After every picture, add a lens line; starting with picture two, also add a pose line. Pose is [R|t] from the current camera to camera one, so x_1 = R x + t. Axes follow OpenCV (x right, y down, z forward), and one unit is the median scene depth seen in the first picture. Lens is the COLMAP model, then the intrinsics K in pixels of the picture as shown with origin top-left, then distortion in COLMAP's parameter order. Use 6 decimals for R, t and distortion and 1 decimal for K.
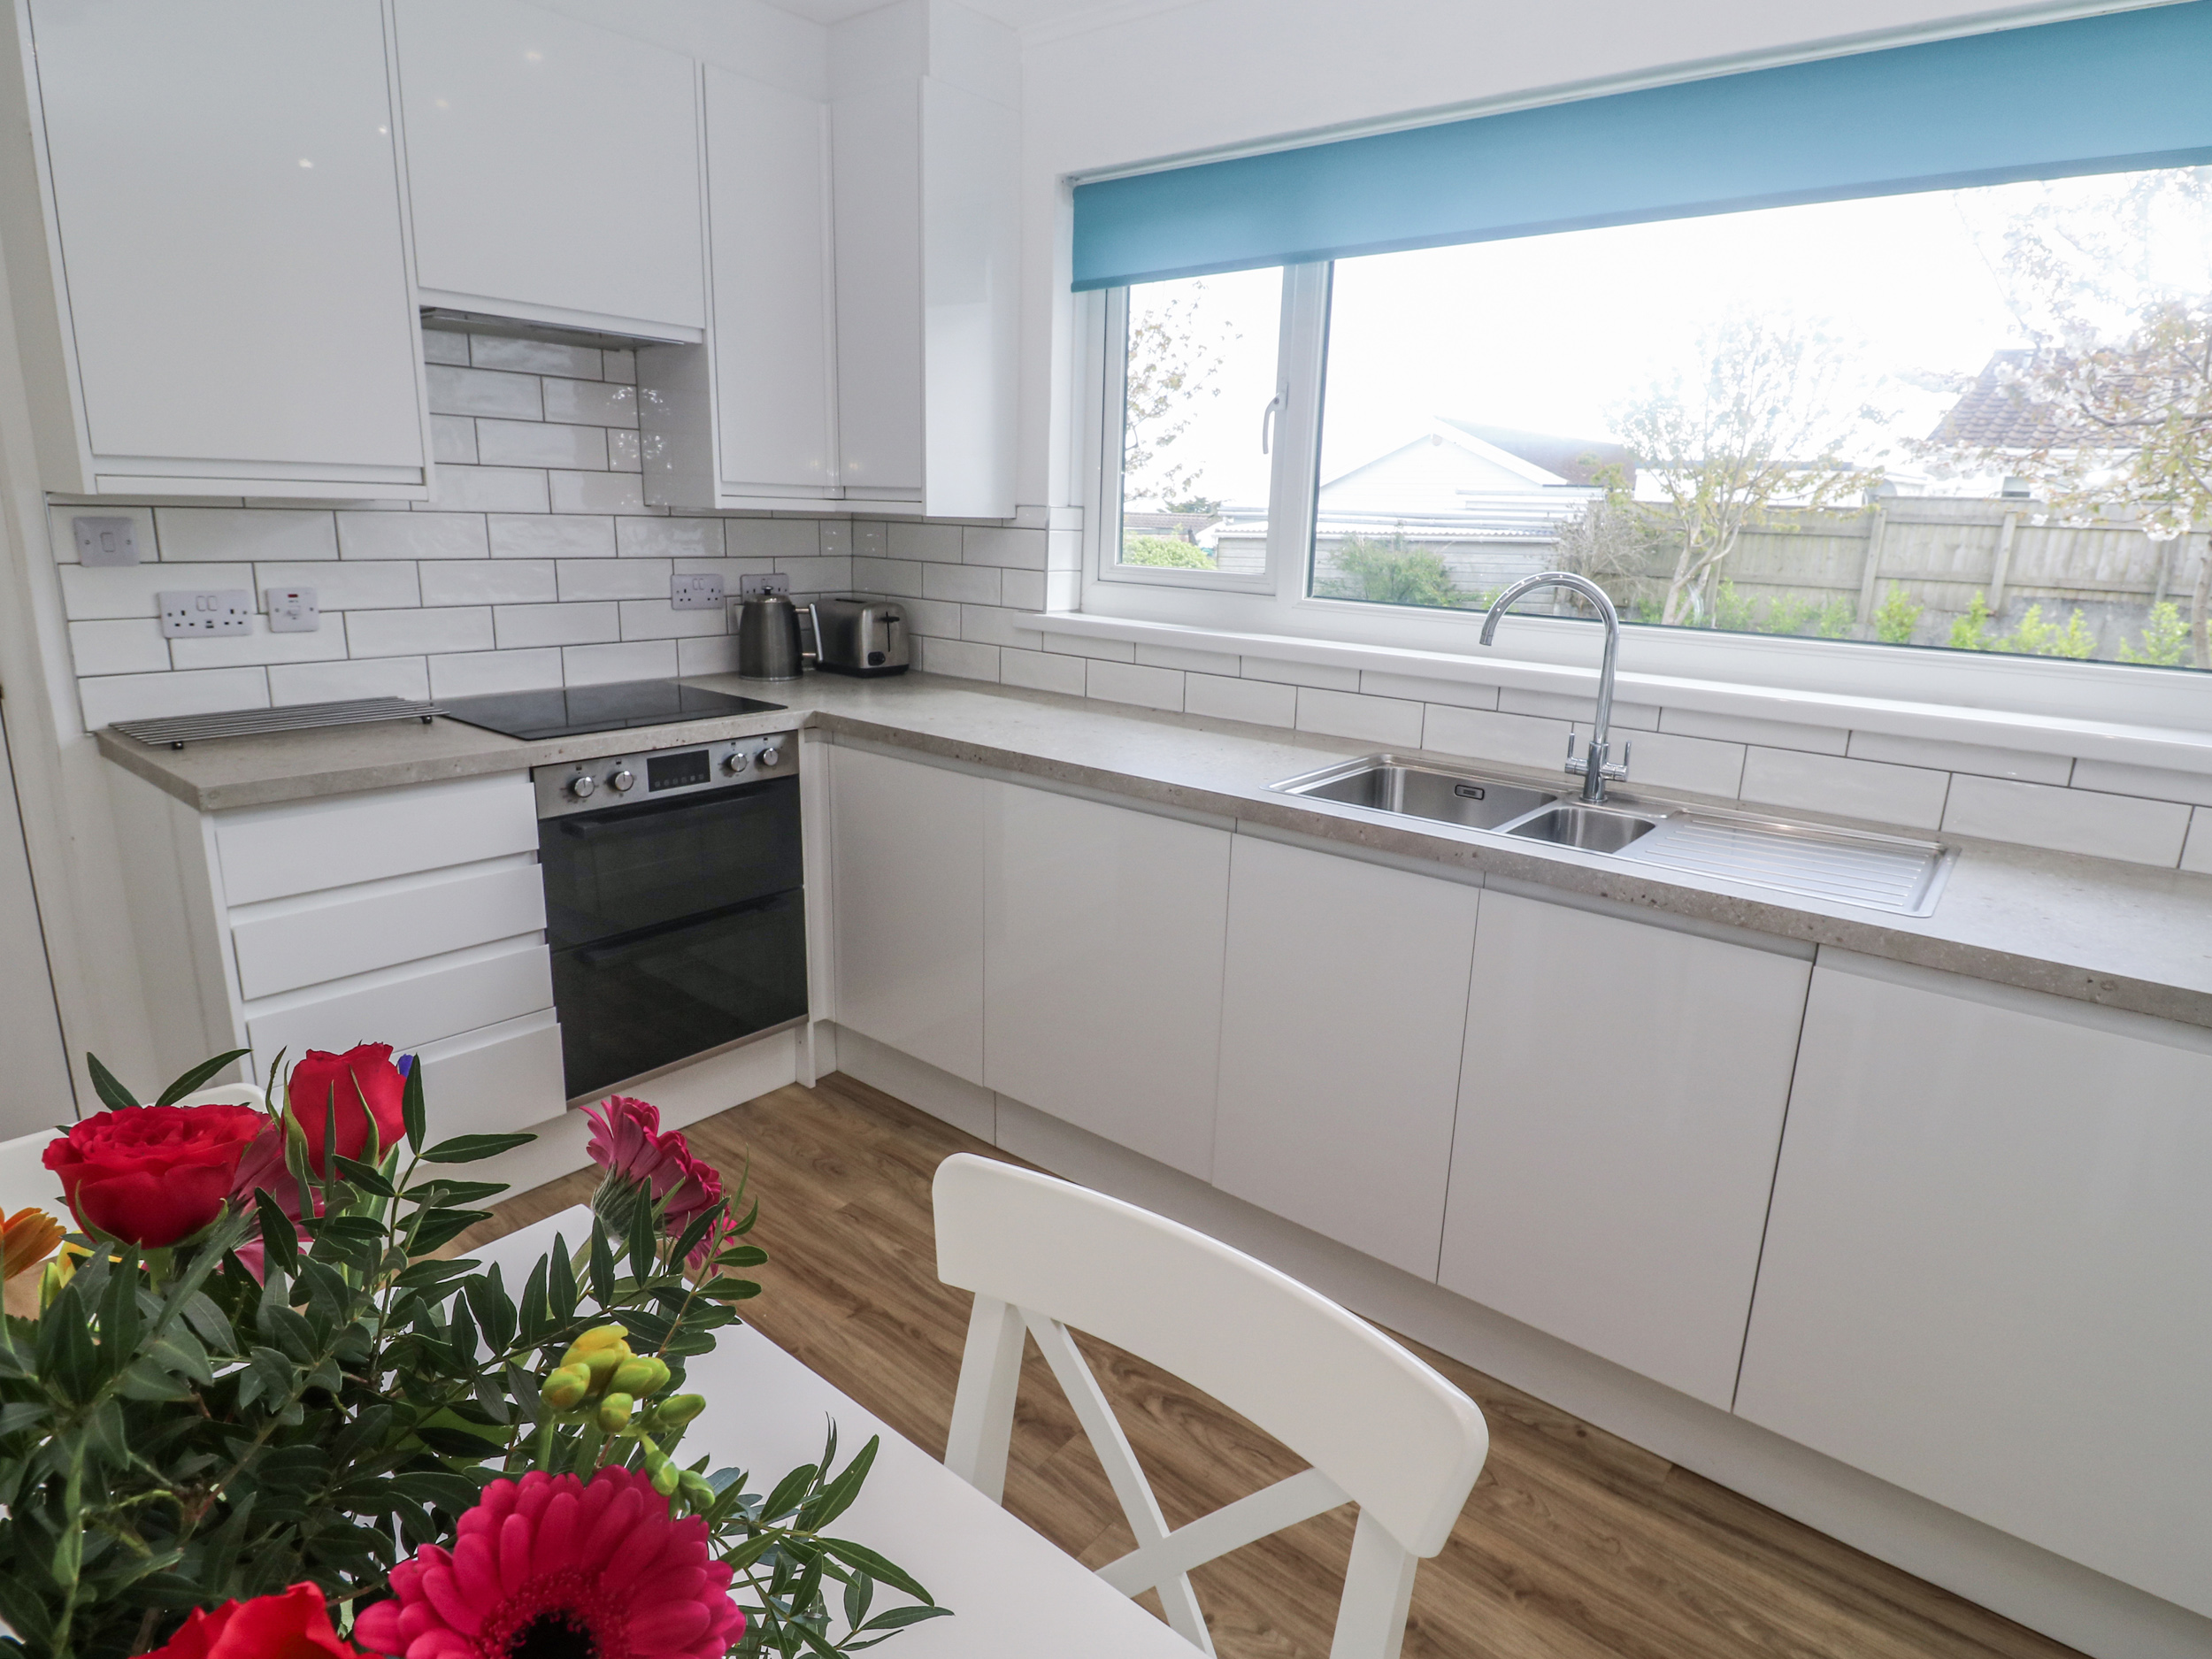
lens RADIAL K [[1198.7, 0, 1116.6], [0, 1198.7, 825.2], [0, 0, 1]] dist [-0.020927, -0.000825]
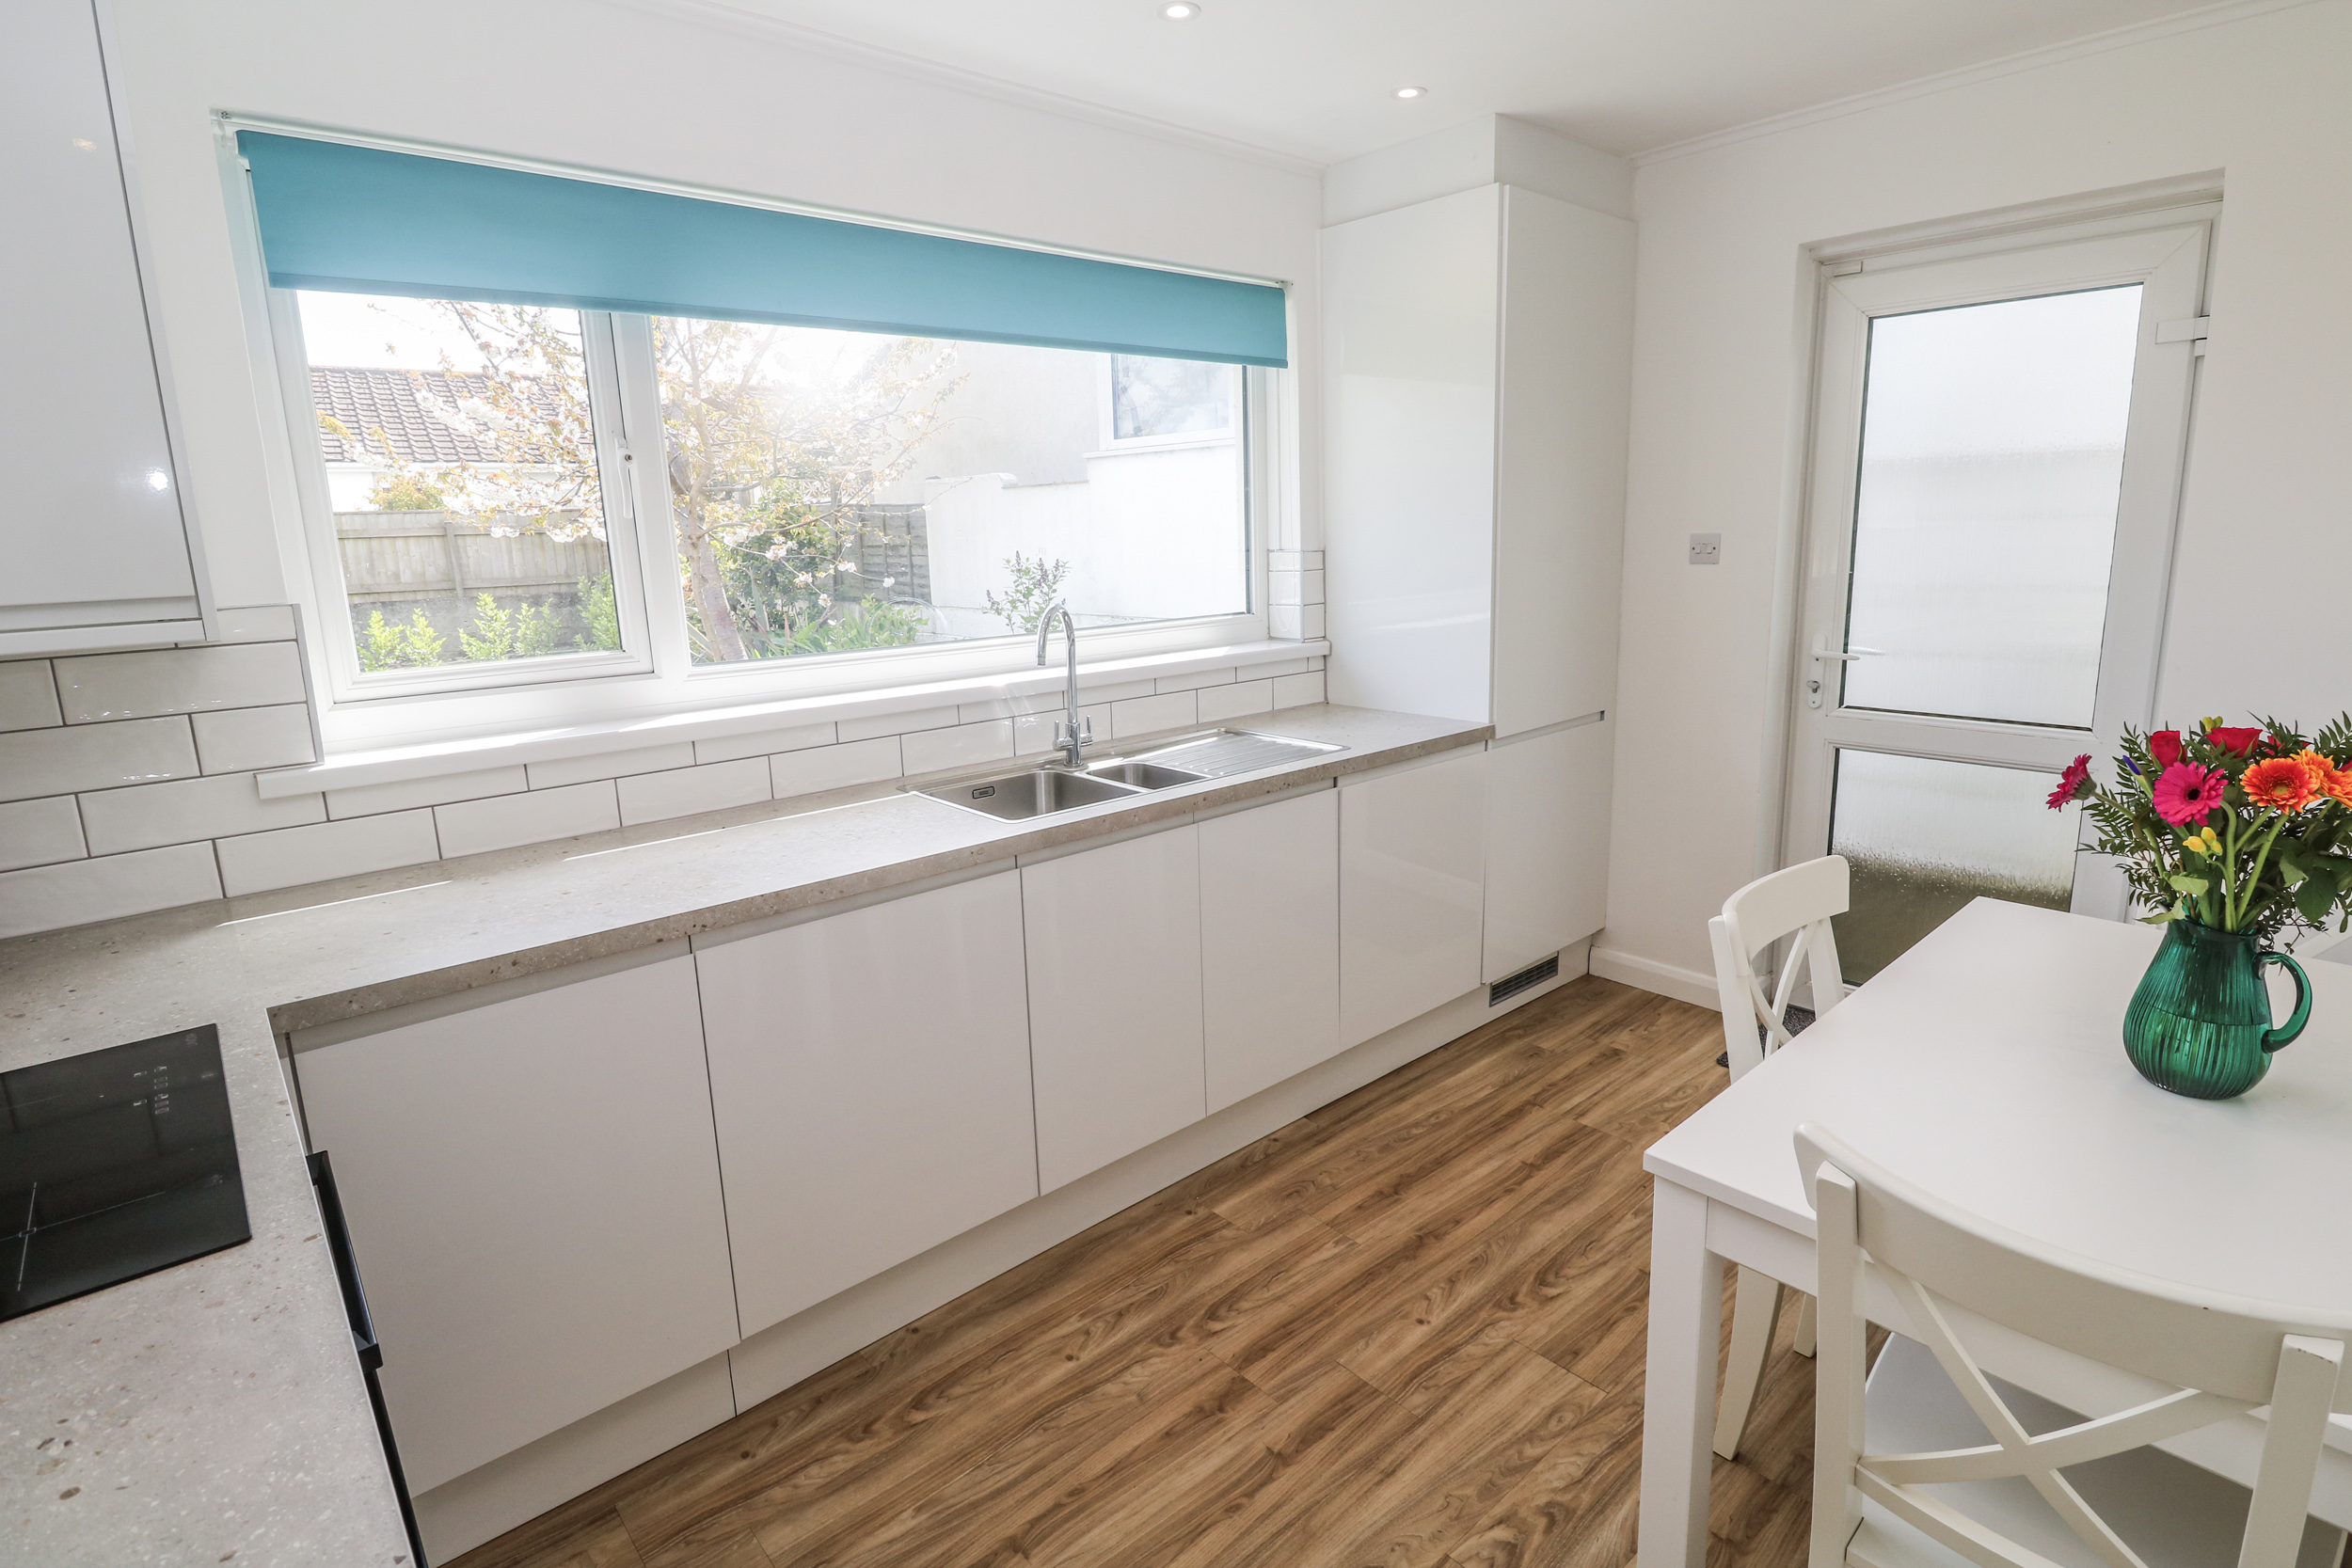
lens RADIAL K [[1164.6, 0, 1222.8], [0, 1164.6, 782.0], [0, 0, 1]] dist [-0.002308, -0.004430]
pose [[0.146313, -0.251454, 0.956746, -0.749044], [0.283140, 0.937337, 0.203052, -0.196936], [-0.947852, 0.241184, 0.208342, 0.506333]]
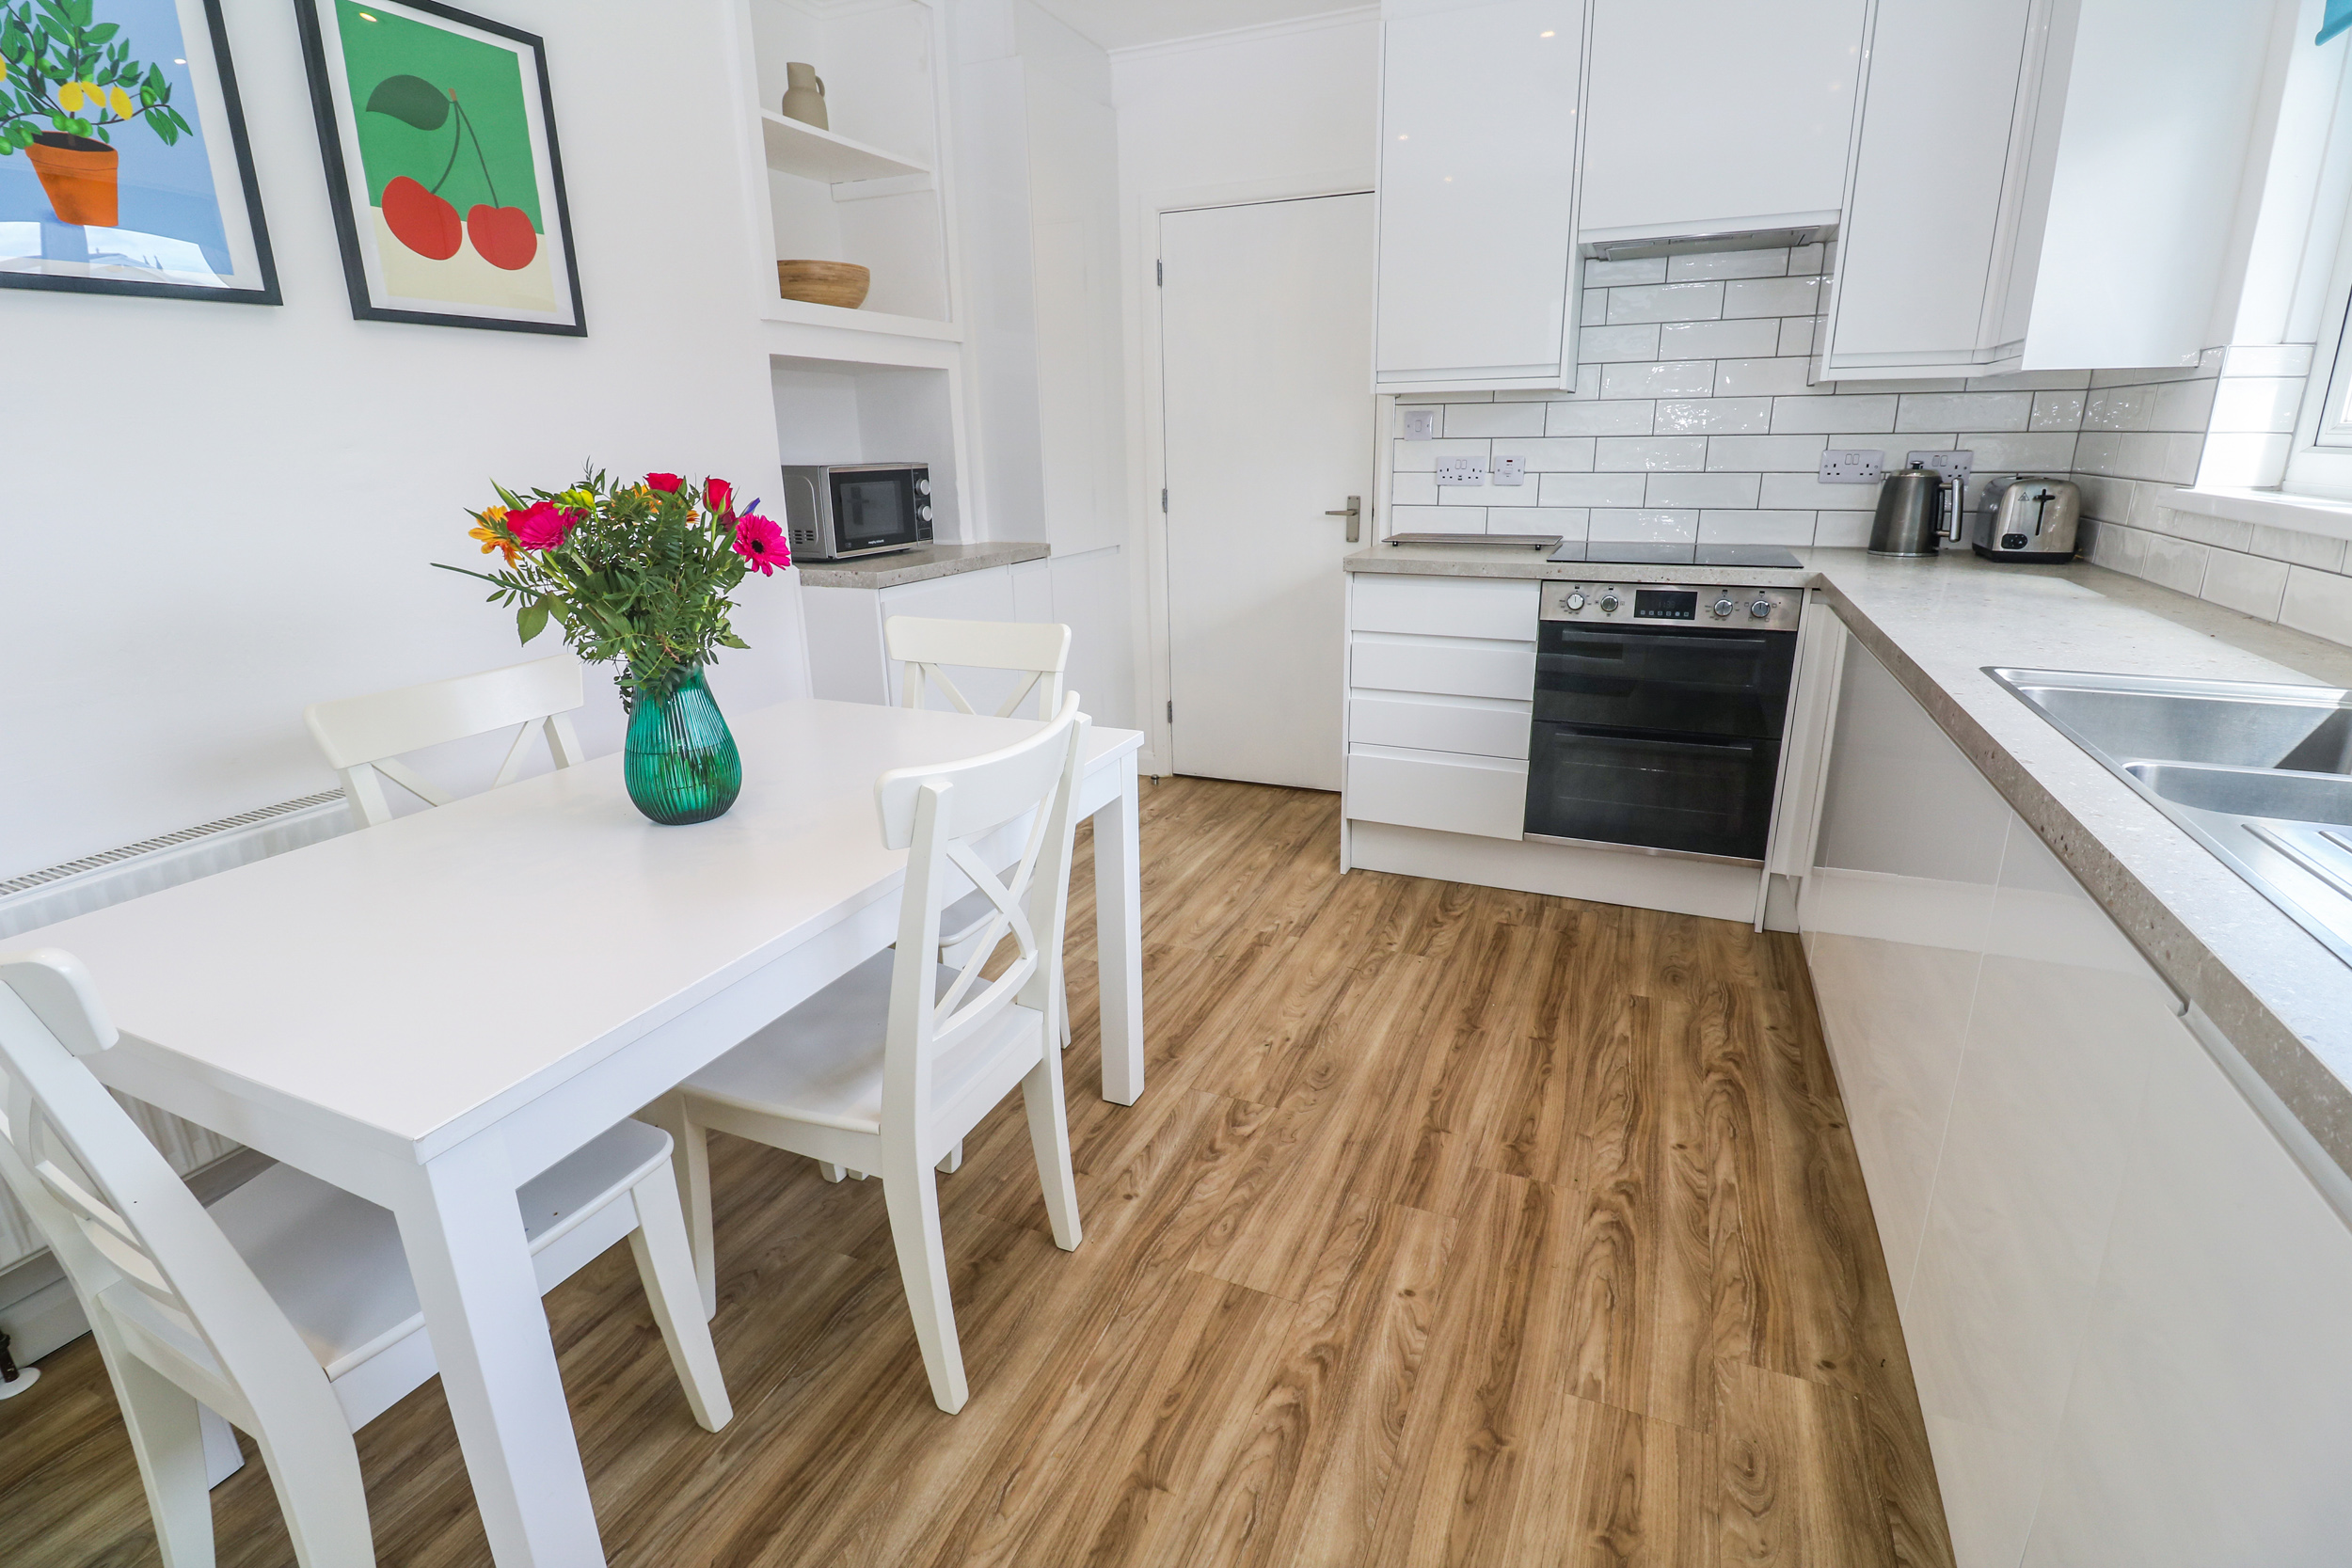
lens RADIAL K [[1085.4, 0, 1189.4], [0, 1085.4, 767.6], [0, 0, 1]] dist [-0.003375, -0.007327]
pose [[0.263472, 0.242713, -0.933634, 0.583513], [-0.220007, 0.957443, 0.186817, 0.012646], [0.939244, 0.156185, 0.305658, 0.253425]]
